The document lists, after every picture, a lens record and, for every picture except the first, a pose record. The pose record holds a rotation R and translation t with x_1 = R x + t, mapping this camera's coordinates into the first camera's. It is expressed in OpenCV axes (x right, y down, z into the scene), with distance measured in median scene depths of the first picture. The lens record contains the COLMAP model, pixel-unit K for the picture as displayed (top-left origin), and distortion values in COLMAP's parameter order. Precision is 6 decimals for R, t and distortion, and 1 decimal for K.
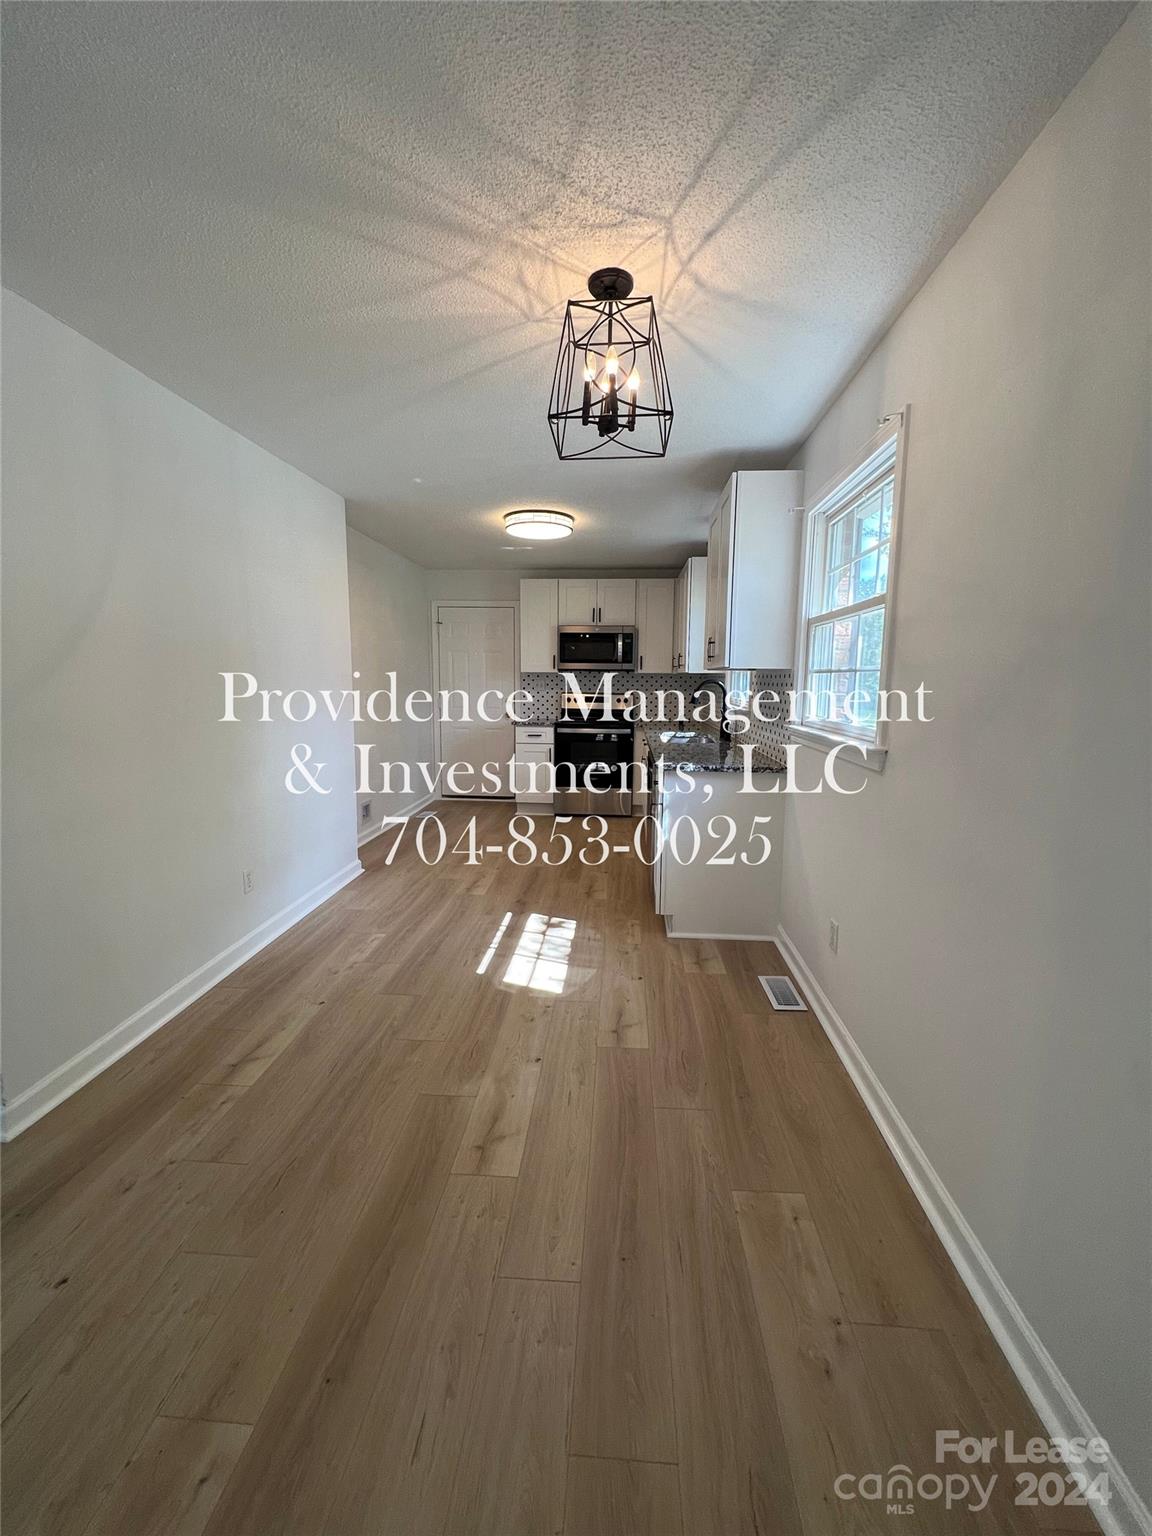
lens RADIAL K [[616.3, 0, 574.1], [0, 616.3, 762.8], [0, 0, 1]] dist [0.001029, -0.000051]
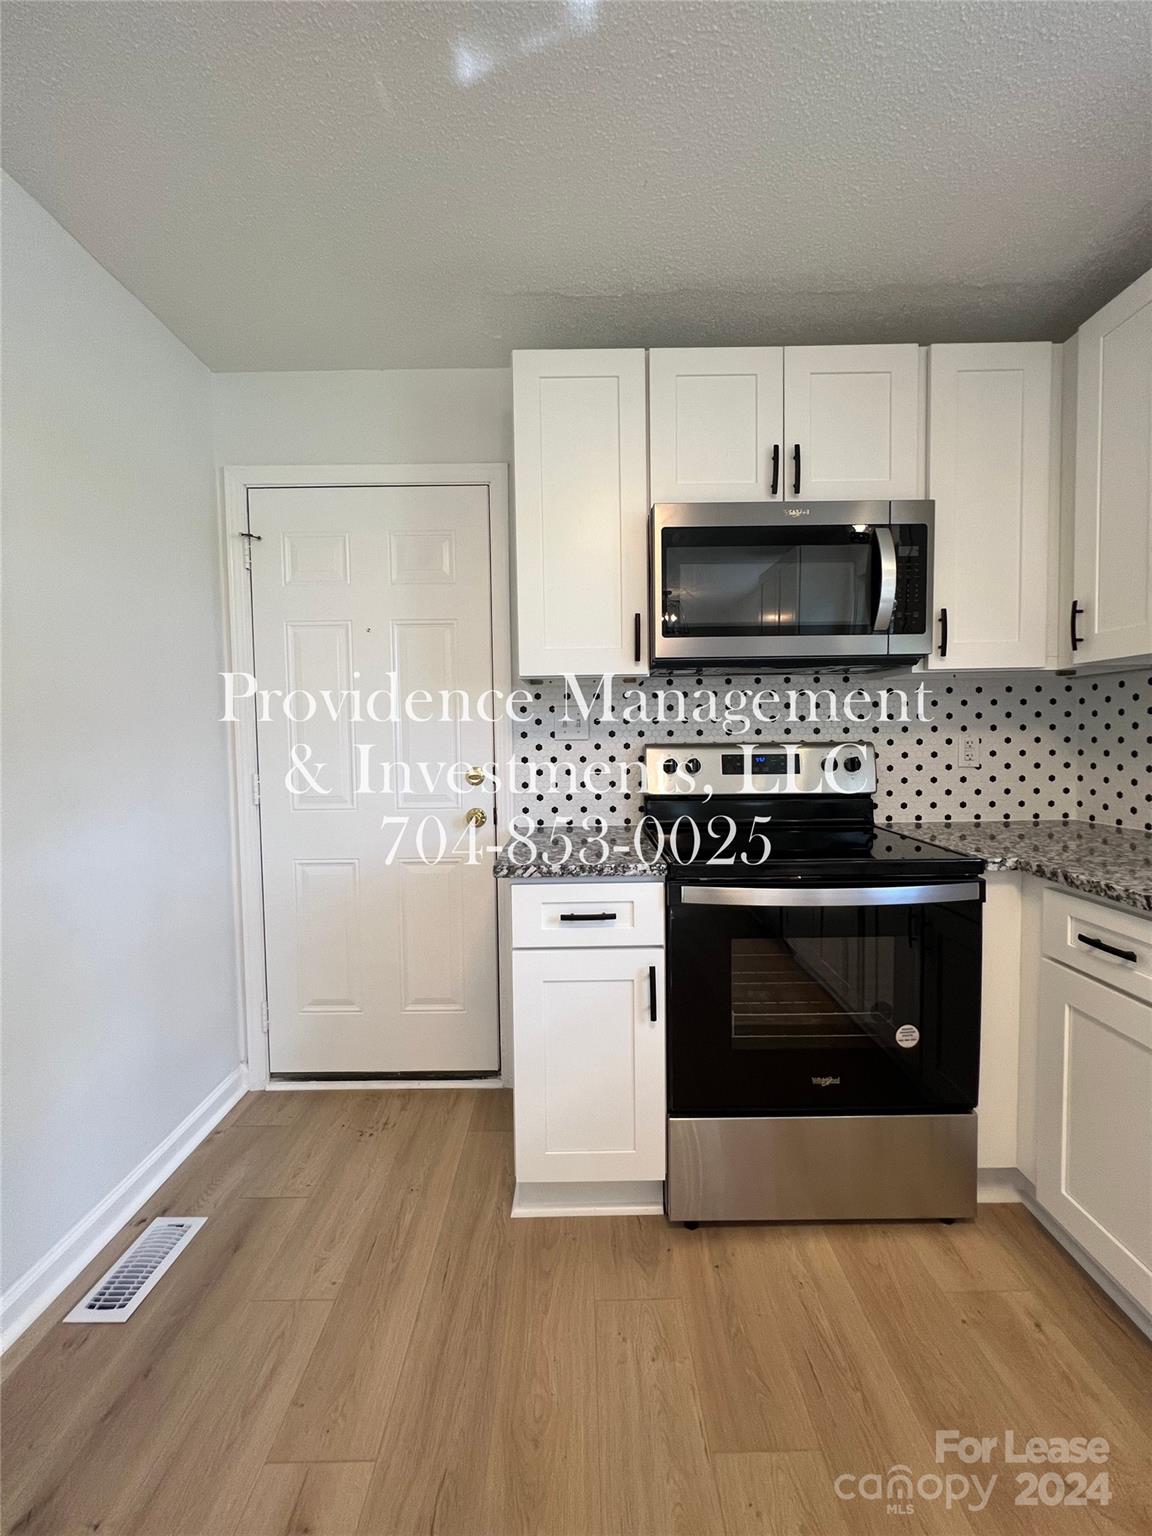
lens RADIAL K [[616.3, 0, 581.7], [0, 616.3, 762.3], [0, 0, 1]] dist [0.001029, -0.000051]
pose [[0.996293, -0.027546, 0.081500, -0.084579], [0.034589, 0.995668, -0.086310, -0.084619], [-0.078769, 0.088809, 0.992929, 0.741187]]
